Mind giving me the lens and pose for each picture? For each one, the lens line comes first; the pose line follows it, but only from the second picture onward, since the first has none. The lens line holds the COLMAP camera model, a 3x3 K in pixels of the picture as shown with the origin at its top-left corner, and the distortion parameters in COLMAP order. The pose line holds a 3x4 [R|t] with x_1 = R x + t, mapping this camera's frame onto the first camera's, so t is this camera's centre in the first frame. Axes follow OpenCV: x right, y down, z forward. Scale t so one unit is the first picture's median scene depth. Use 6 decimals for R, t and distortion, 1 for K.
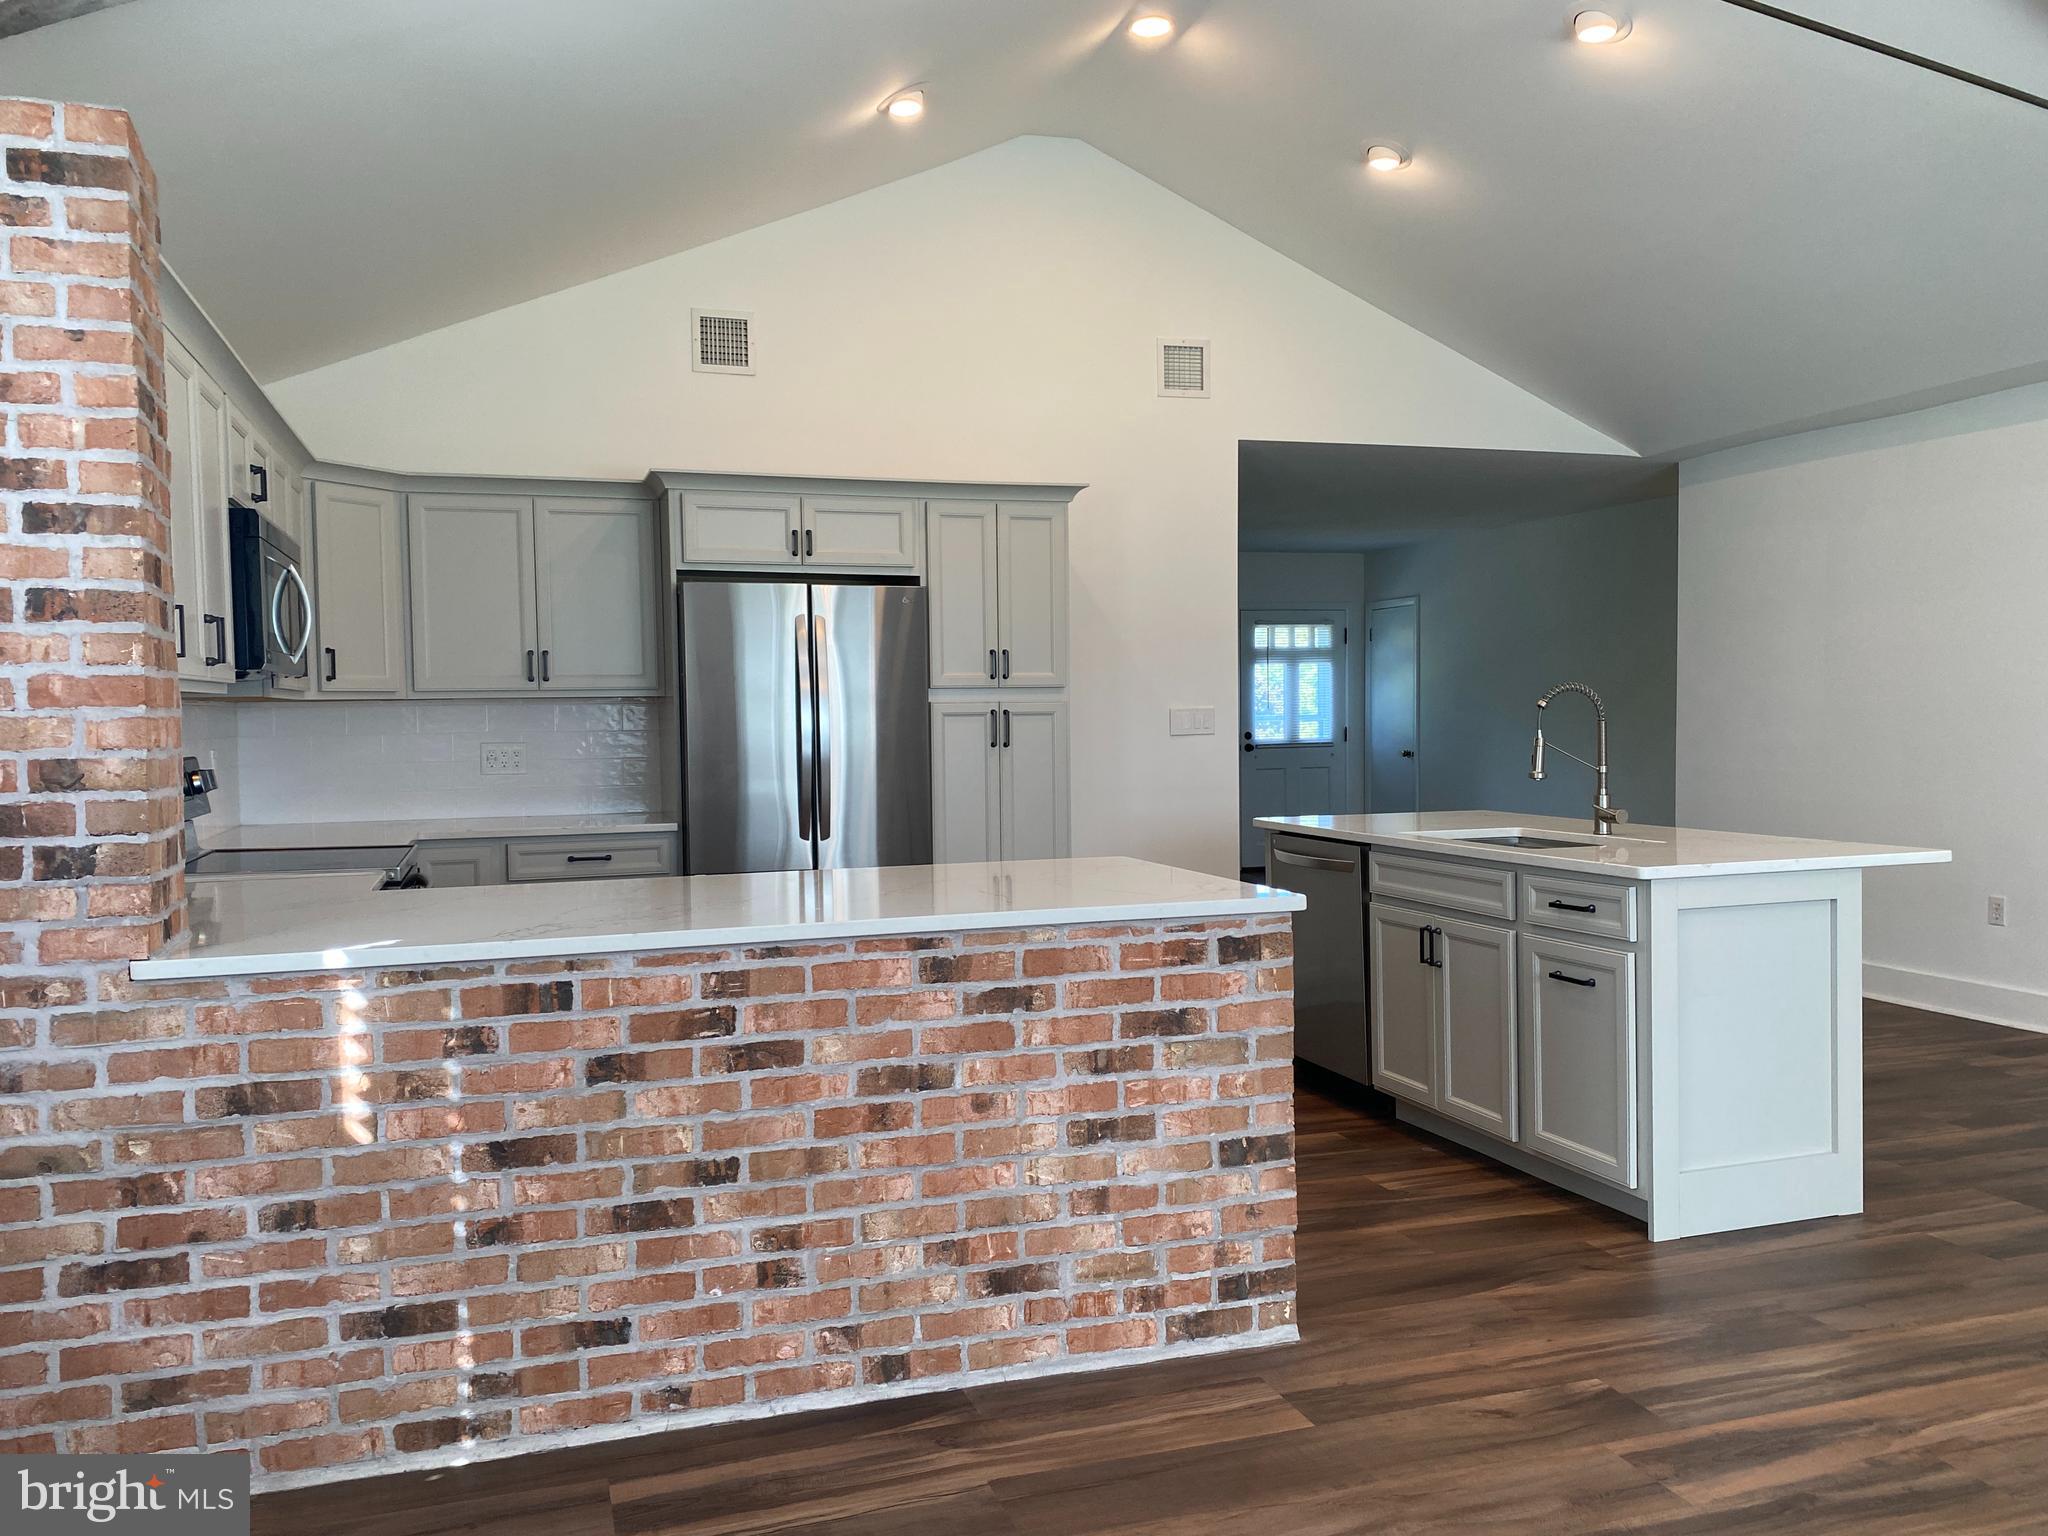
lens RADIAL K [[1547.3, 0, 1020.9], [0, 1547.3, 759.2], [0, 0, 1]] dist [0.048534, -0.049935]
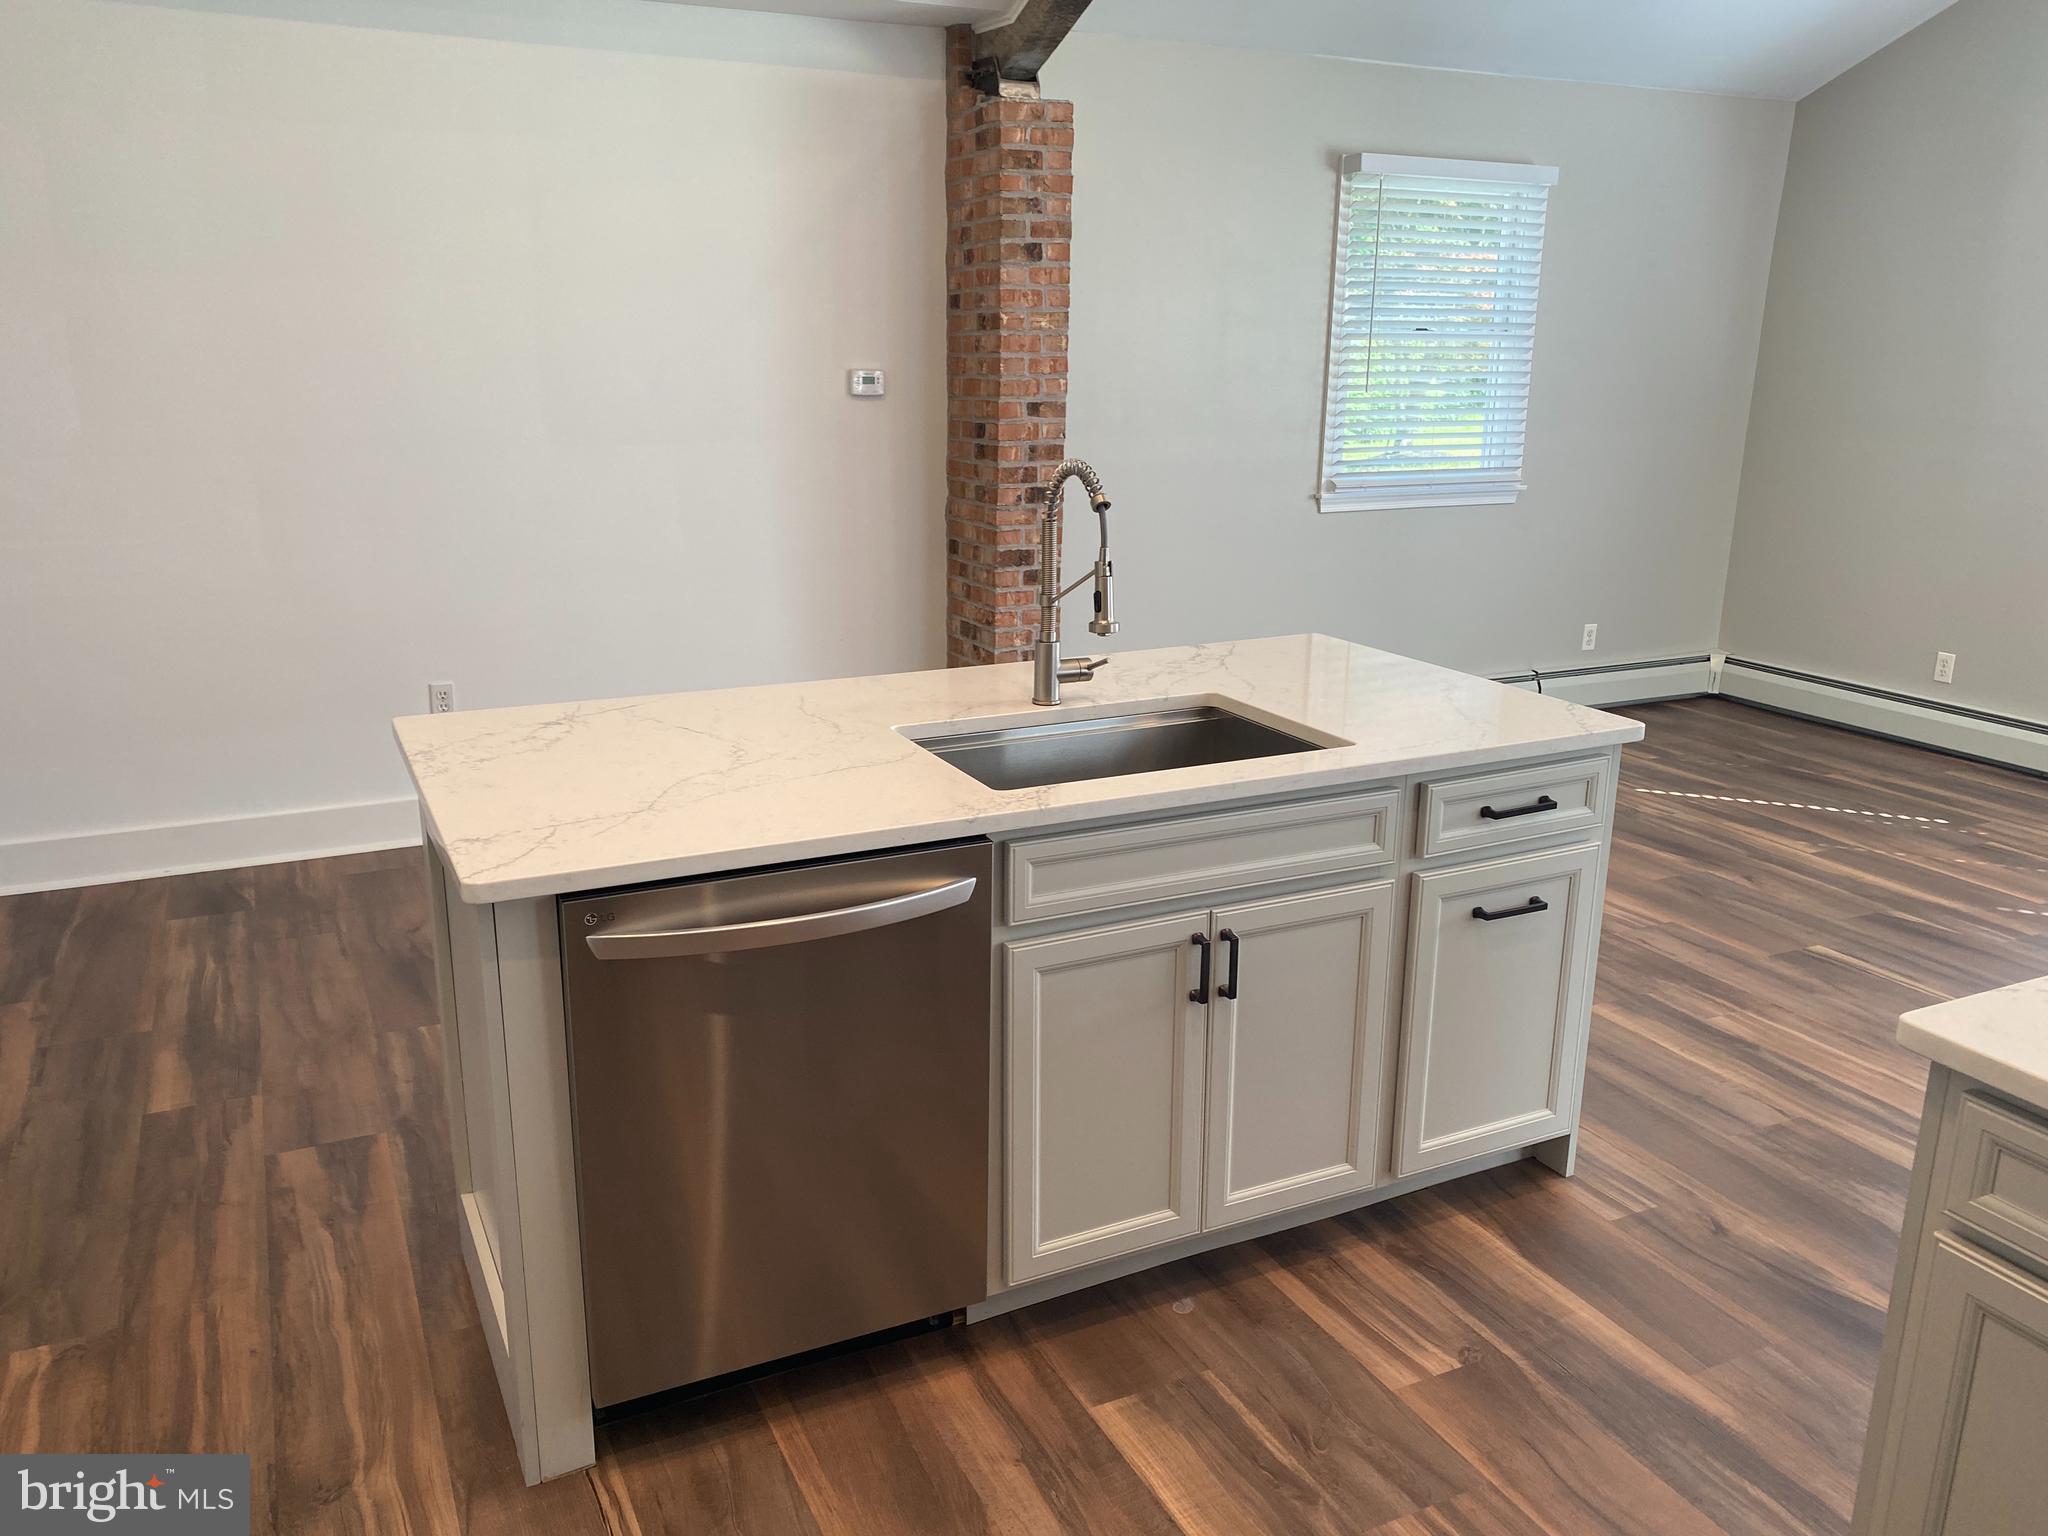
lens RADIAL K [[1547.3, 0, 1016.1], [0, 1547.3, 772.9], [0, 0, 1]] dist [0.048534, -0.049935]
pose [[-0.132524, -0.262709, 0.955731, -0.326642], [0.012629, 0.963710, 0.266653, -0.130183], [-0.991099, 0.047408, -0.124397, 1.671936]]
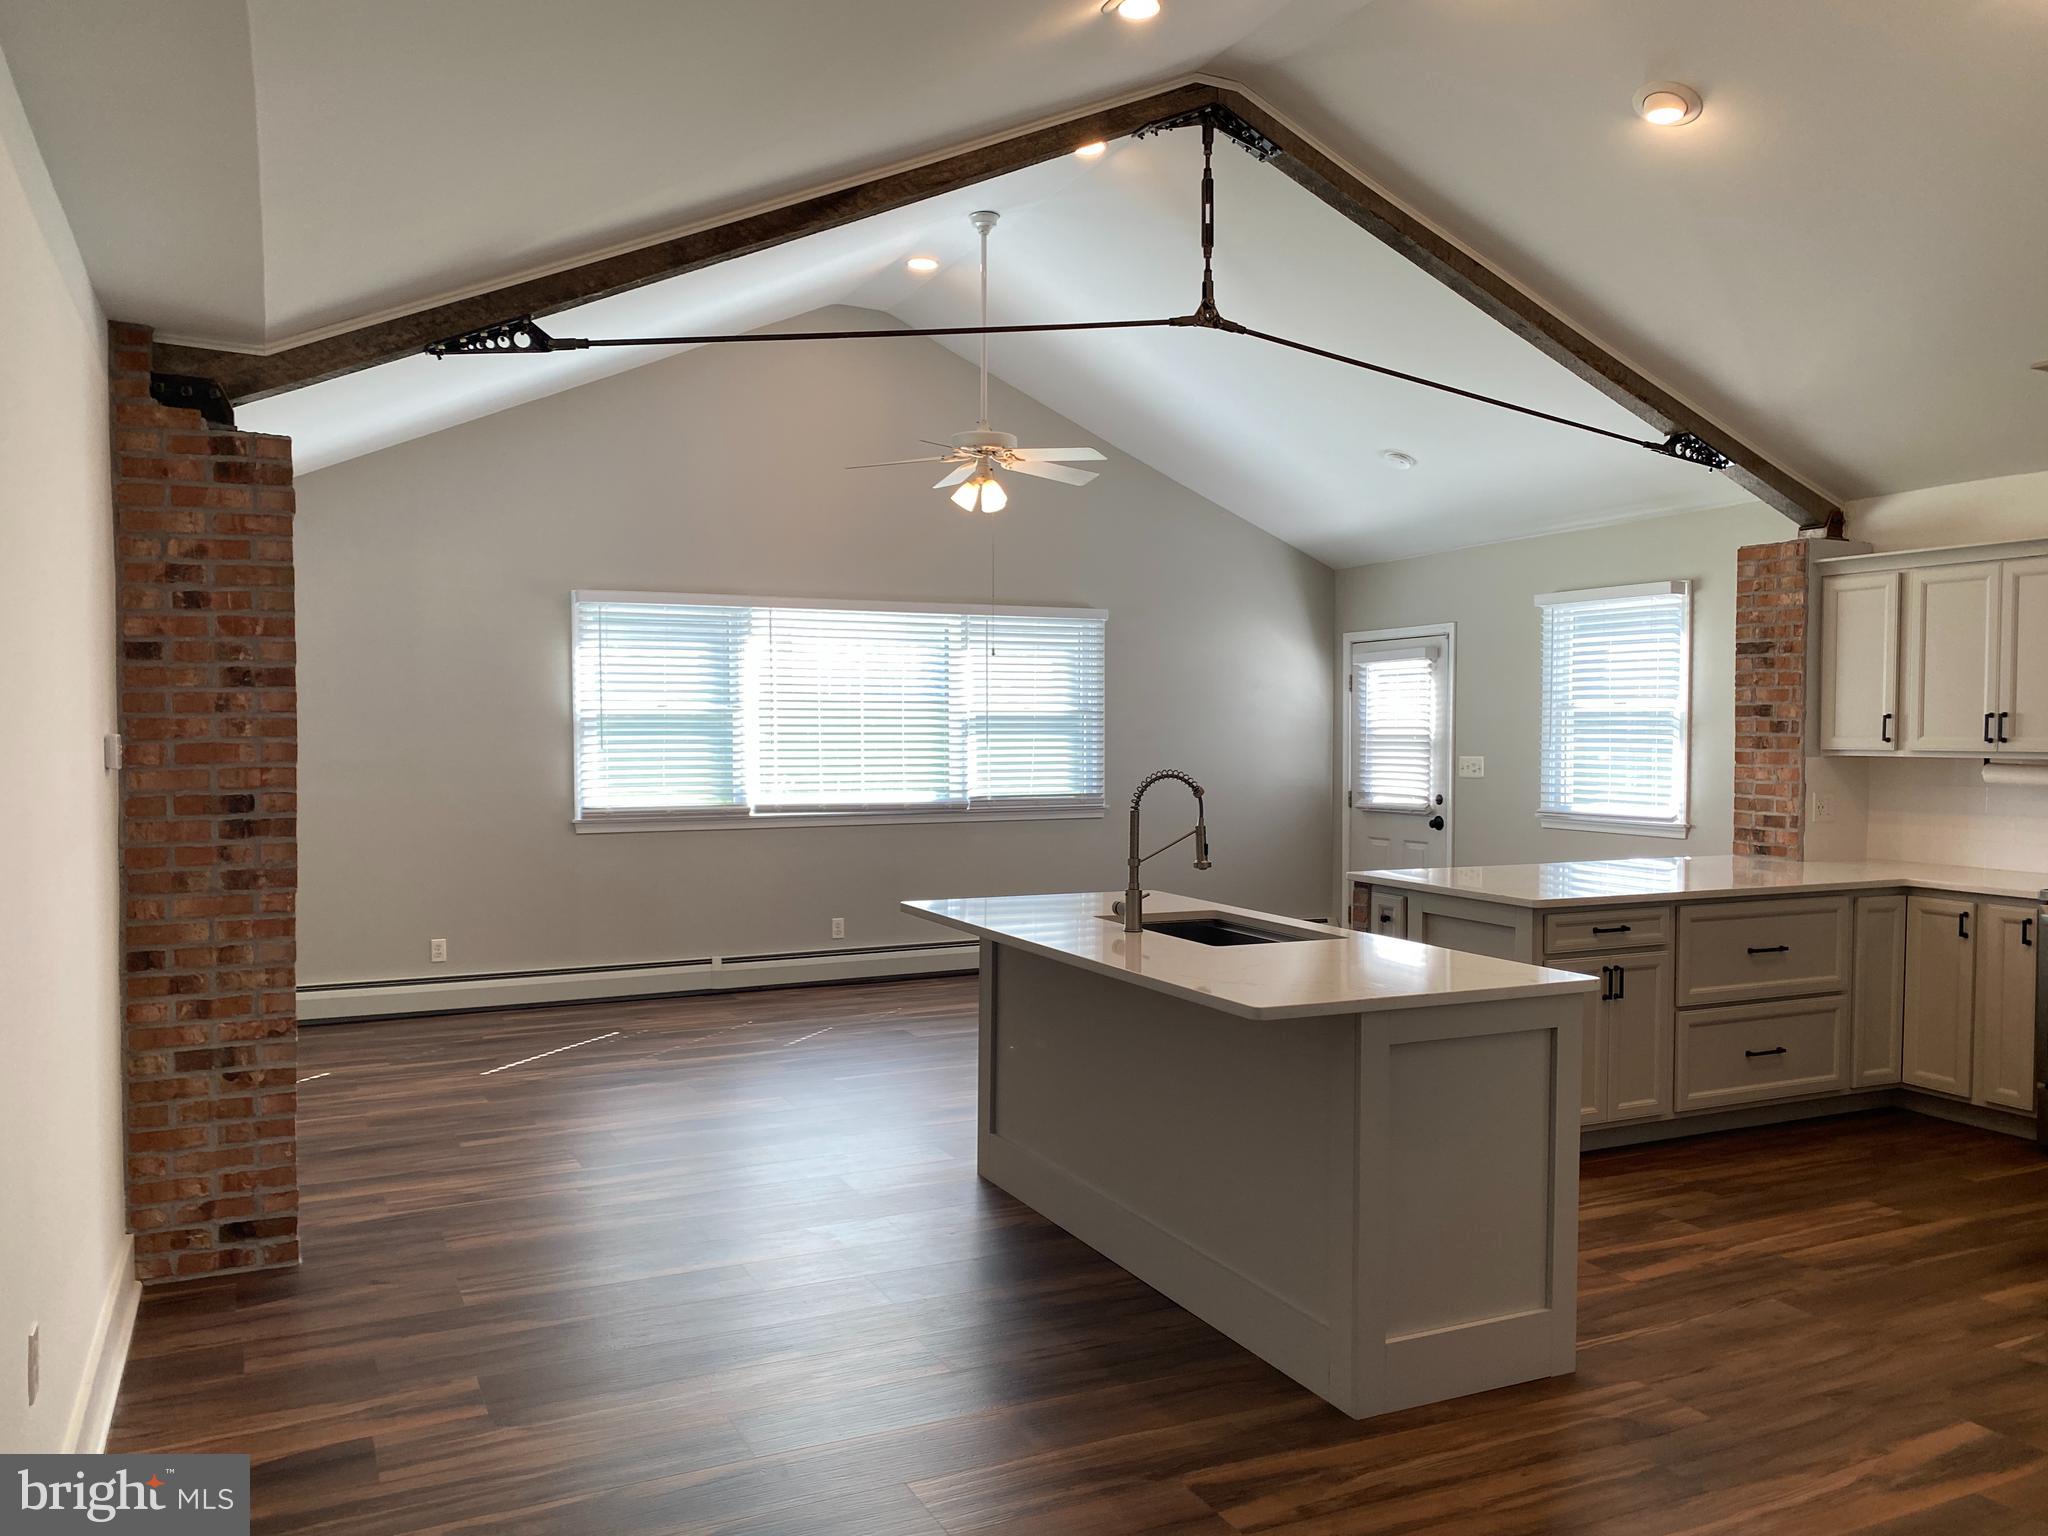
lens RADIAL K [[1547.3, 0, 1004.6], [0, 1547.3, 762.1], [0, 0, 1]] dist [0.048534, -0.049935]
pose [[-0.993051, 0.007611, -0.117436, 0.832305], [0.001528, 0.998656, 0.051800, -0.146364], [0.117672, 0.051261, -0.991729, 2.880742]]
